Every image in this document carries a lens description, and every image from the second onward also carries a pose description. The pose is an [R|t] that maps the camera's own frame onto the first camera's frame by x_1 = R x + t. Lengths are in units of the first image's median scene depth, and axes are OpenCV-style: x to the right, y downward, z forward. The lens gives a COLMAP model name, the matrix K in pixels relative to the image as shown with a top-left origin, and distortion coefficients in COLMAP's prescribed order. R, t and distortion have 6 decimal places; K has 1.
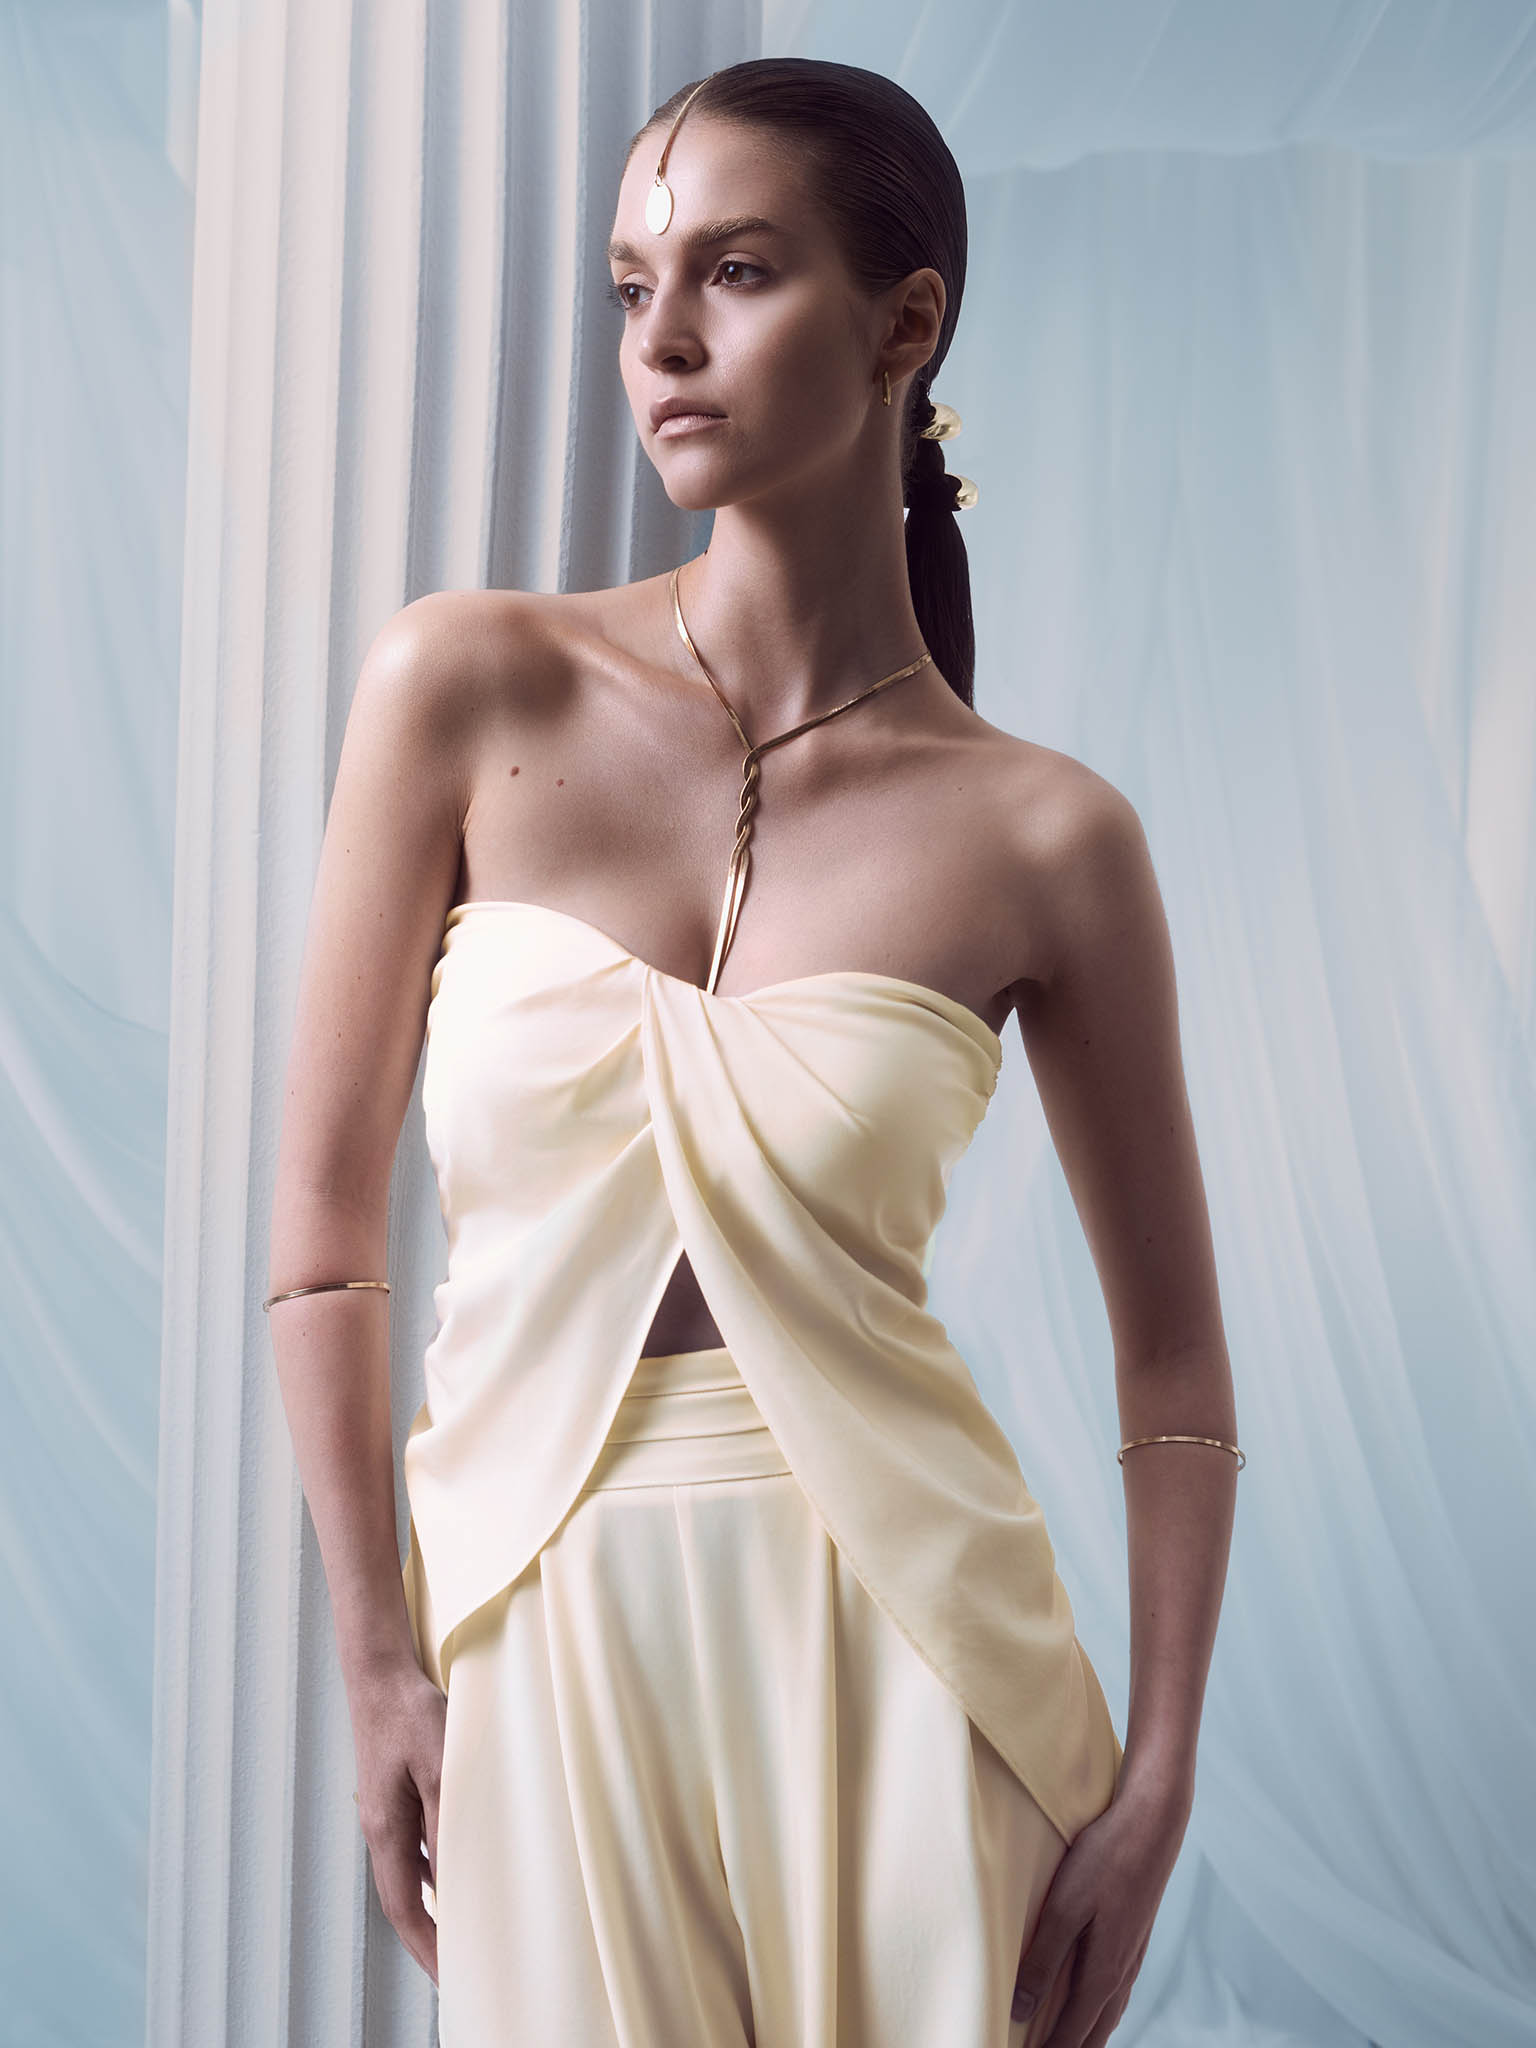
lens RADIAL K [[2515.1, 0, 769.9], [0, 2515.1, 1162.2], [0, 0, 1]] dist [-0.021281, -0.050995]
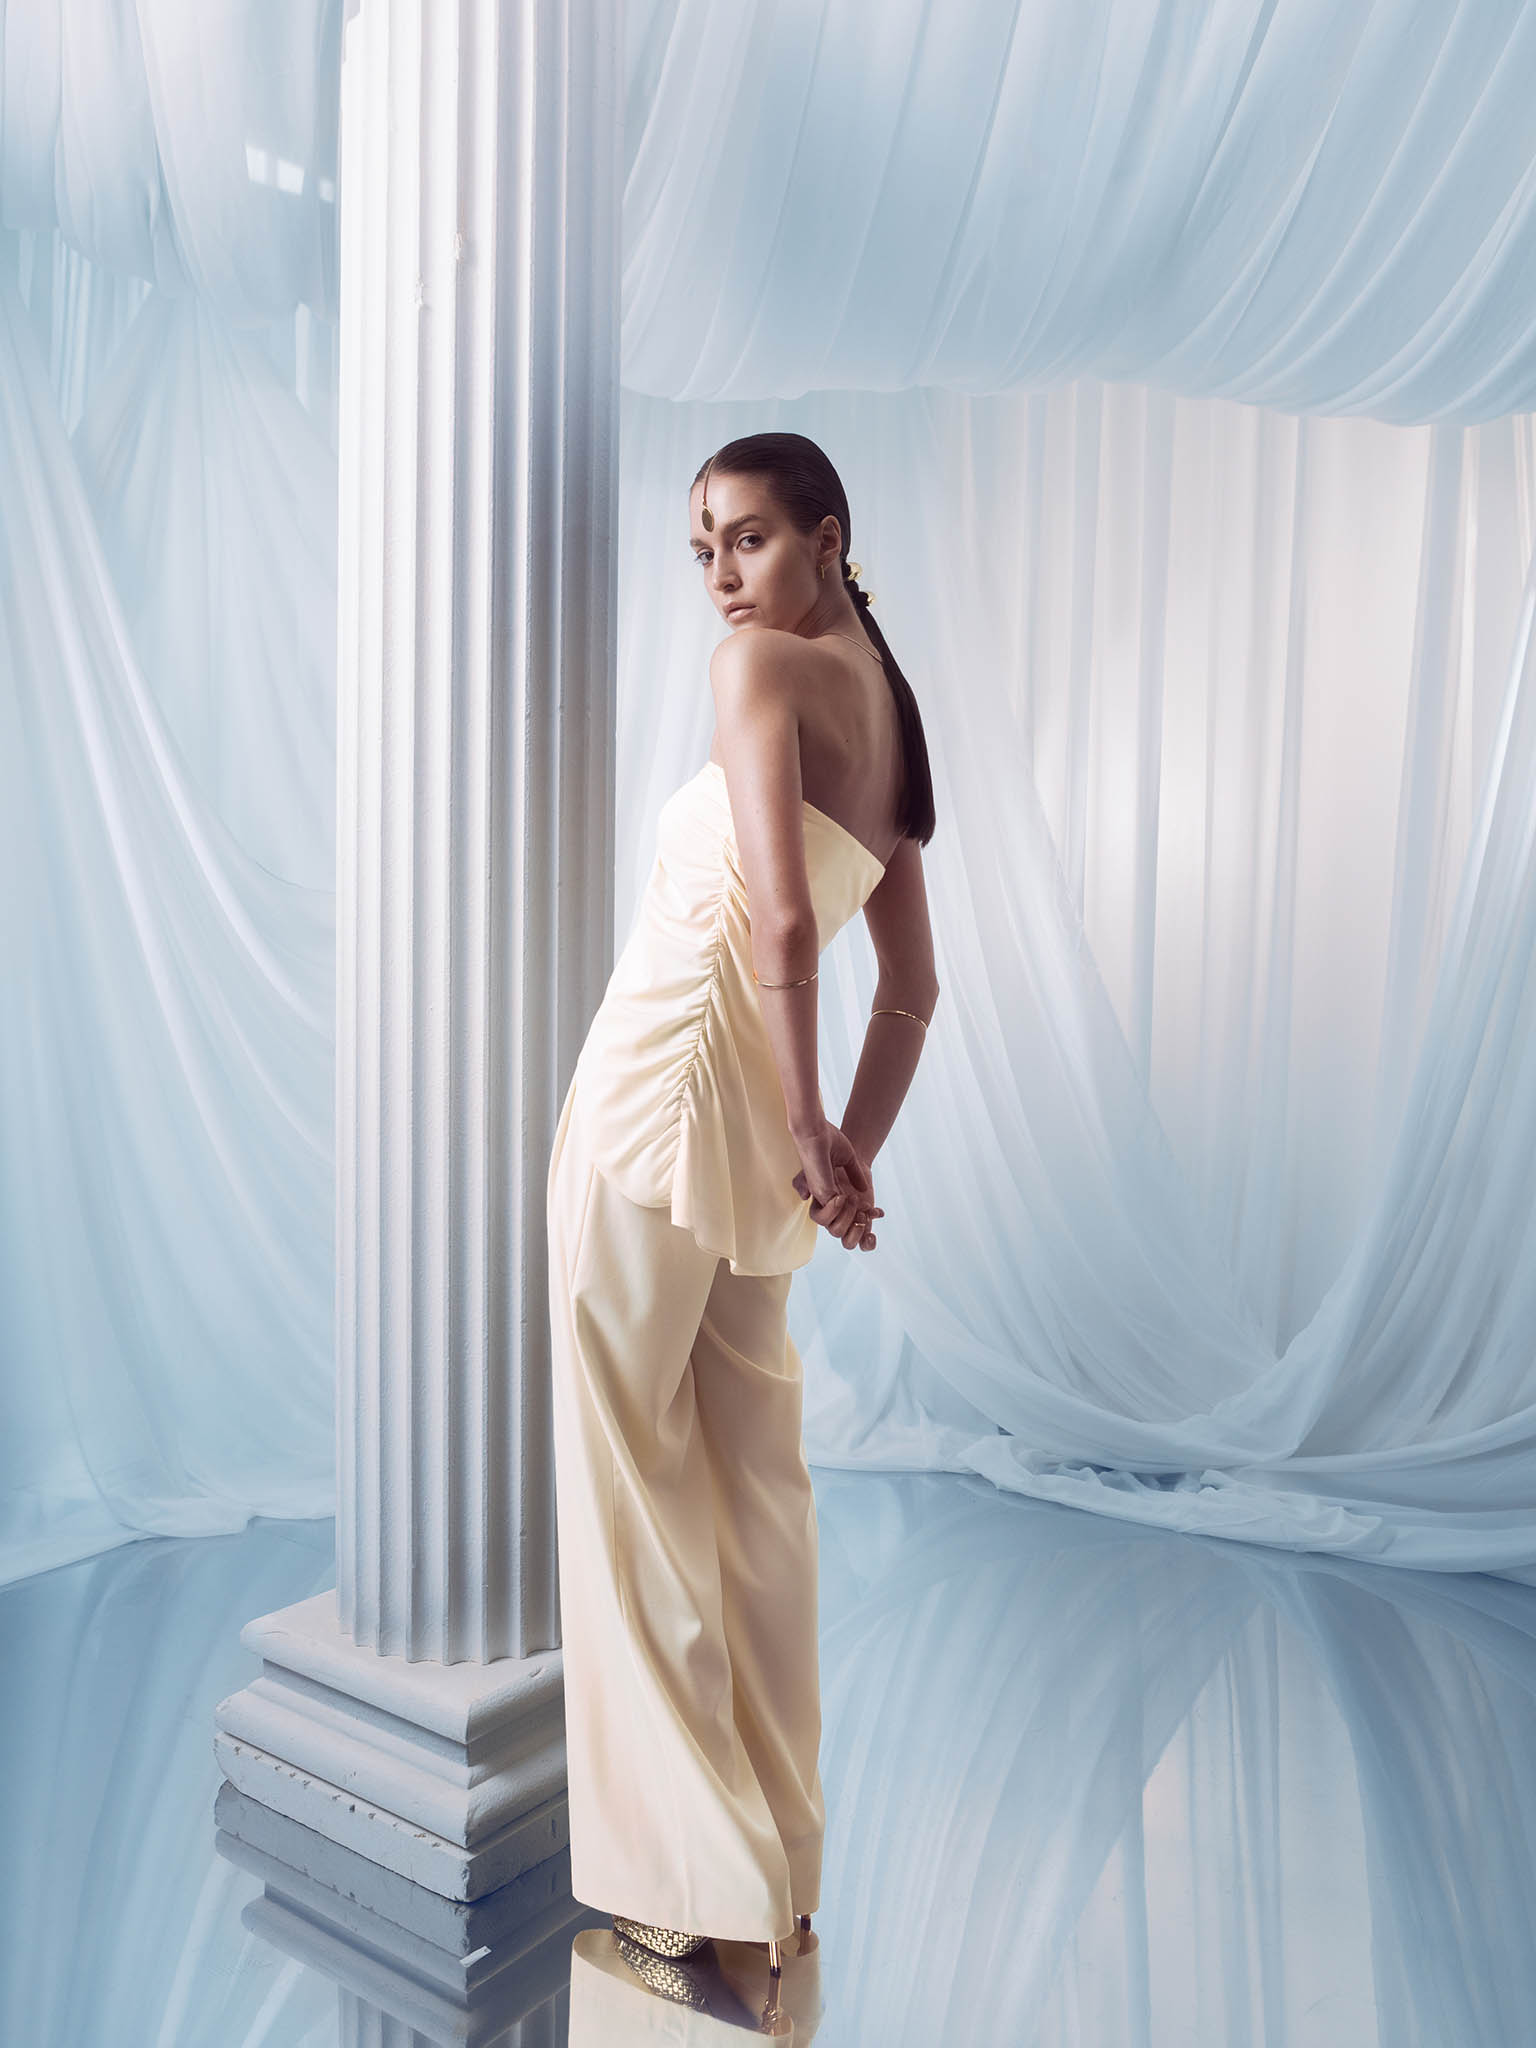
lens RADIAL K [[1605.9, 0, 756.9], [0, 1605.9, 1008.5], [0, 0, 1]] dist [-0.008369, 0.003333]
pose [[0.998132, -0.028458, 0.054061, 0.022690], [0.029011, 0.999534, -0.009469, 0.105781], [-0.053767, 0.011019, 0.998493, -0.306241]]
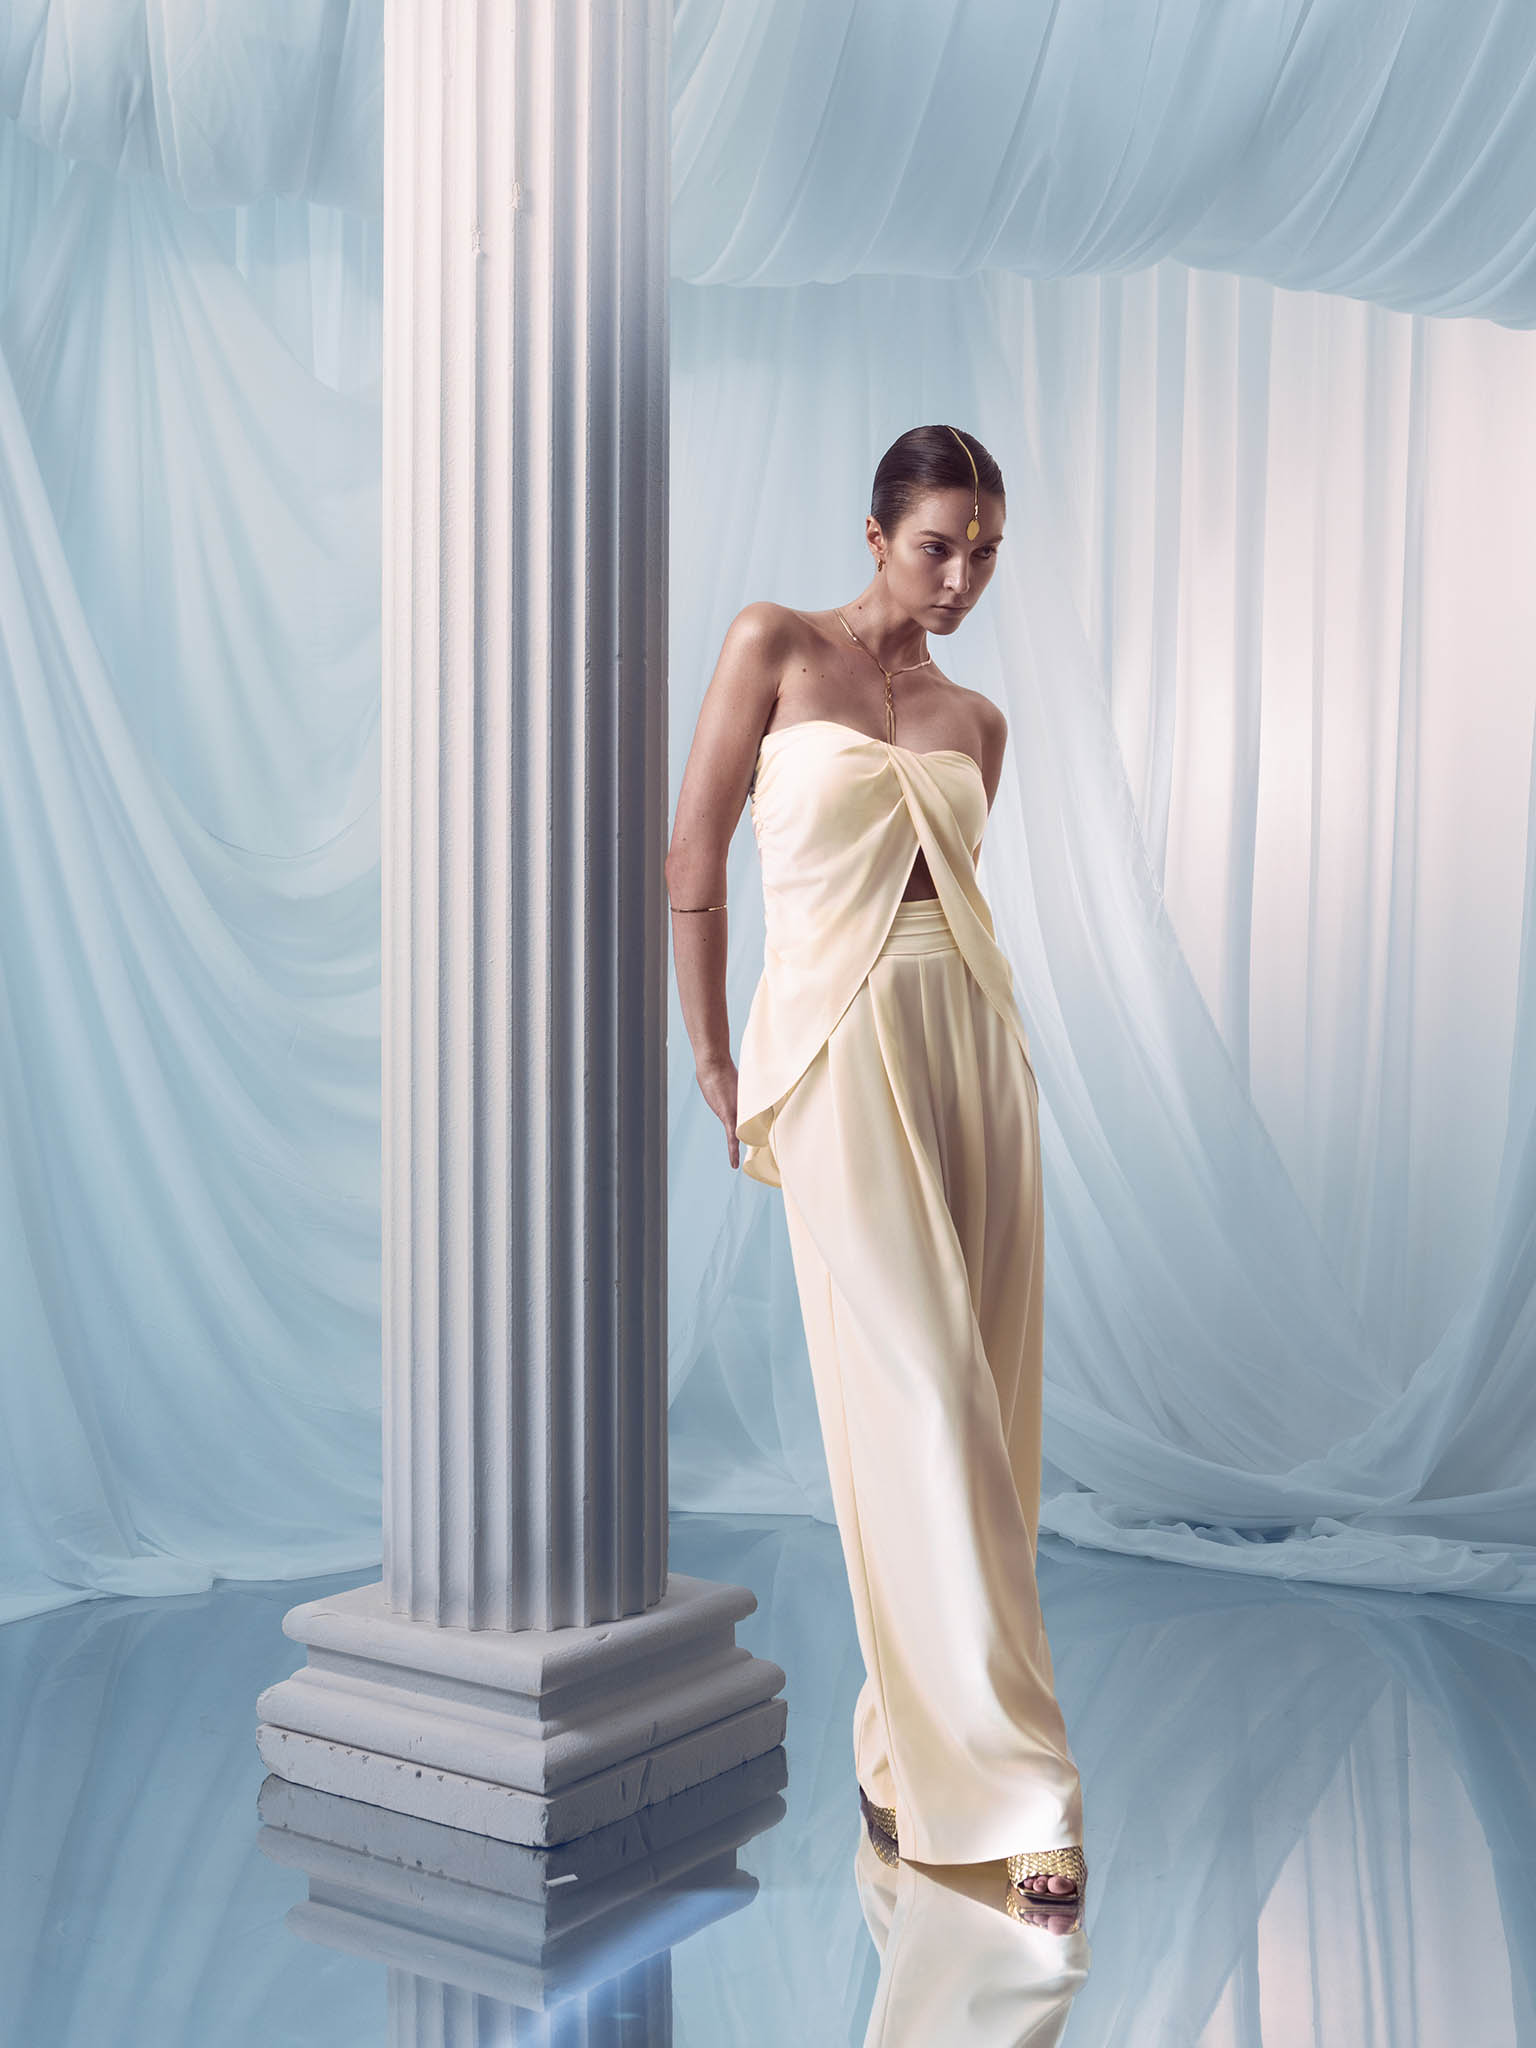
lens RADIAL K [[2415.1, 0, 768.0], [0, 2415.1, 1024.0], [0, 0, 1]] dist [-0.011993, -0.011916]
pose [[0.996694, -0.036375, 0.072653, -0.090221], [0.038001, 0.999054, -0.021131, 0.183568], [-0.071816, 0.023822, 0.997133, -0.921284]]
